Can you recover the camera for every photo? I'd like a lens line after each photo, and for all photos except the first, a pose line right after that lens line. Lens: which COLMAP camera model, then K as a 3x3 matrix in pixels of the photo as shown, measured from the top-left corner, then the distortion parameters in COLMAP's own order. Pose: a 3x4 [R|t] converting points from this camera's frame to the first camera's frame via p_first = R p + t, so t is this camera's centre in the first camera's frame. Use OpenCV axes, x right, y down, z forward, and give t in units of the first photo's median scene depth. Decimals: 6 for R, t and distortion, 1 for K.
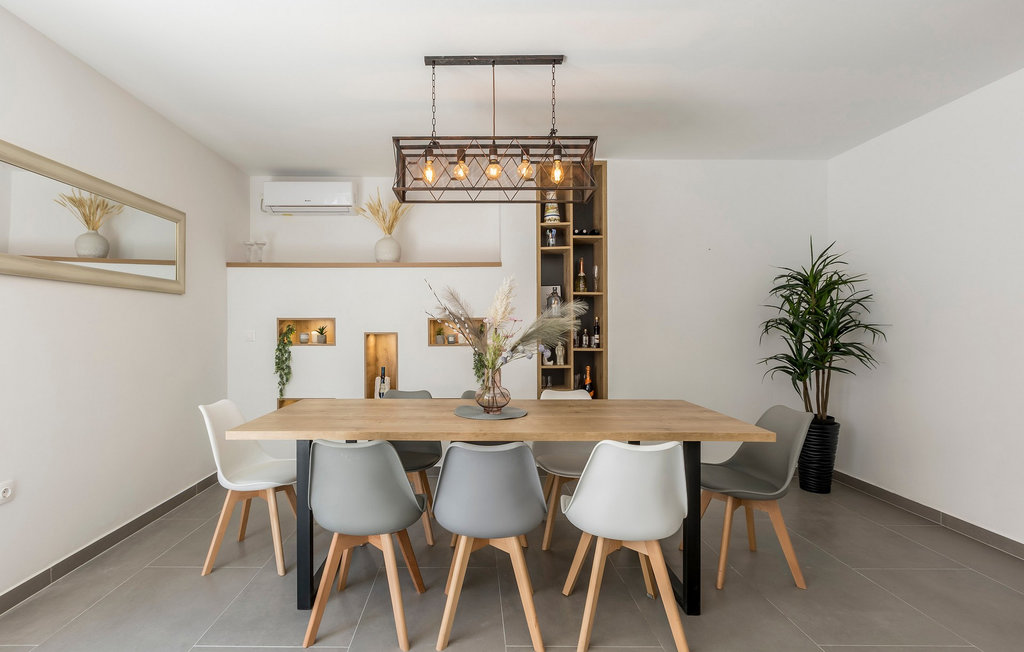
lens RADIAL K [[462.5, 0, 500.7], [0, 462.5, 331.6], [0, 0, 1]] dist [-0.000824, -0.000832]
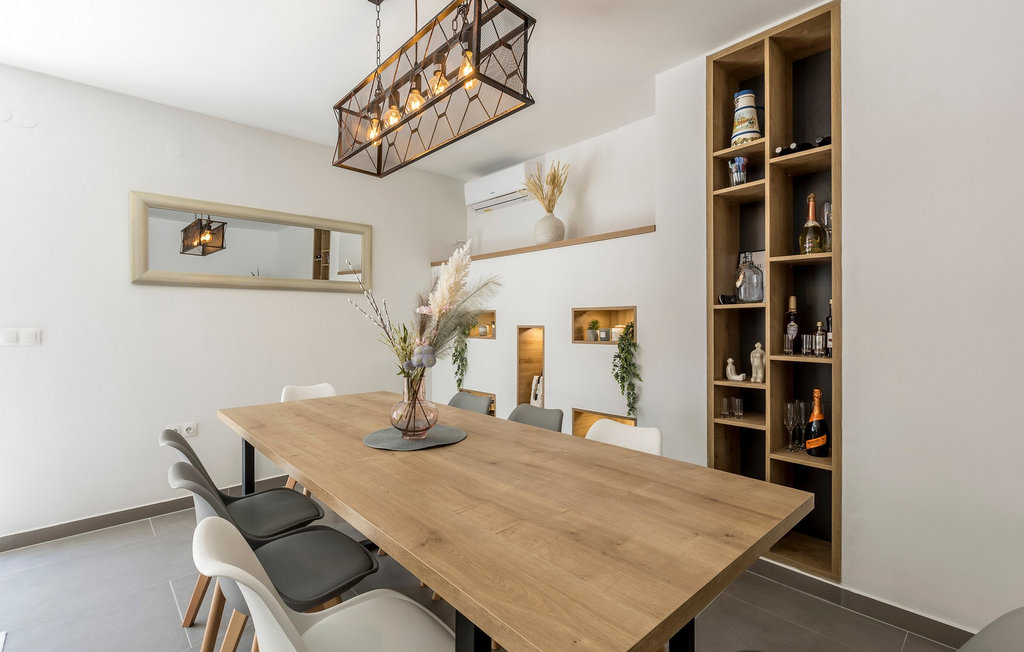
lens RADIAL K [[462.5, 0, 507.6], [0, 462.5, 325.4], [0, 0, 1]] dist [-0.000824, -0.000832]
pose [[0.675552, 0.006997, -0.737279, 0.362333], [0.006339, 0.999863, 0.015297, -0.012691], [0.737285, -0.015007, 0.675415, 0.374301]]
